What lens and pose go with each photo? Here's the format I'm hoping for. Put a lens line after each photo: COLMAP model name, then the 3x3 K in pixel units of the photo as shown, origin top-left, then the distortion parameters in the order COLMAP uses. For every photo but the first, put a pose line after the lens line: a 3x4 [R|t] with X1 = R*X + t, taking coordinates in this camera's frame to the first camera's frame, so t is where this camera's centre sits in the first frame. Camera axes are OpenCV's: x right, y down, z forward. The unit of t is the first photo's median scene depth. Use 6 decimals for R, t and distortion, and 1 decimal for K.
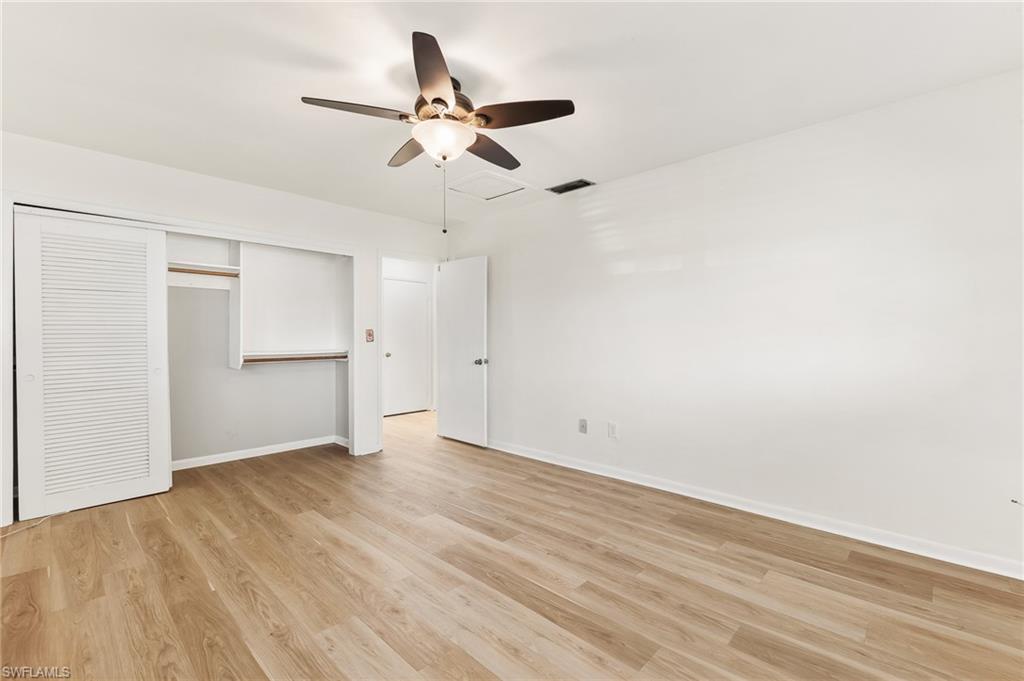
lens RADIAL K [[442.7, 0, 513.4], [0, 442.7, 339.6], [0, 0, 1]] dist [-0.000960, 0.000069]
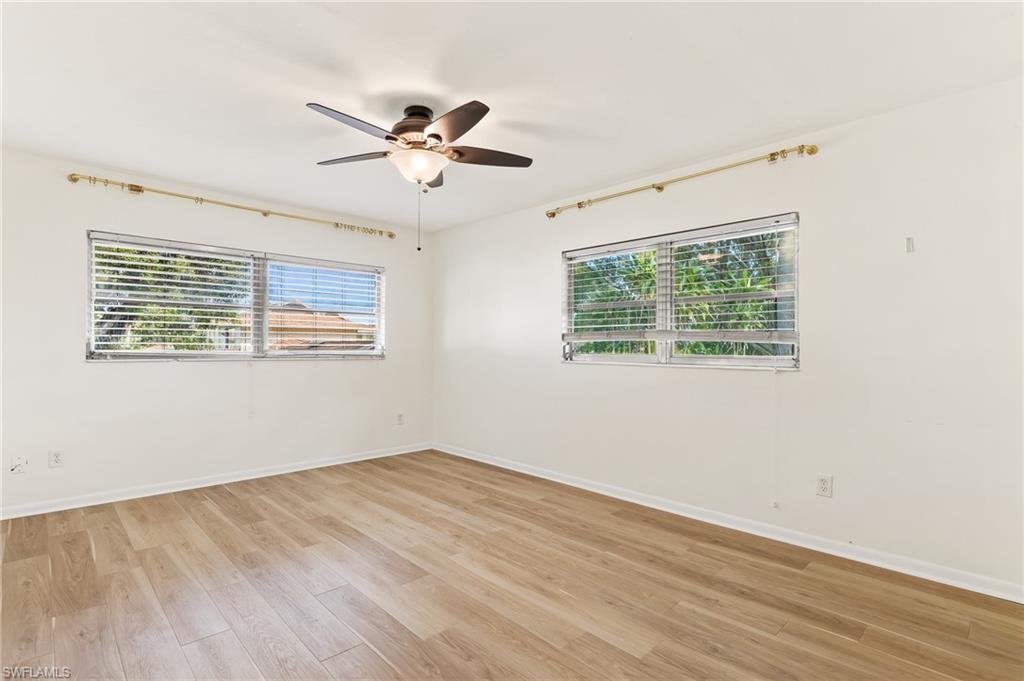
lens RADIAL K [[493.1, 0, 510.8], [0, 493.1, 343.0], [0, 0, 1]] dist [0.000584, 0.000089]
pose [[-0.999250, -0.003098, 0.038588, -0.442995], [-0.003154, 0.999994, -0.001398, -0.014053], [-0.038583, -0.001519, -0.999254, 2.297148]]
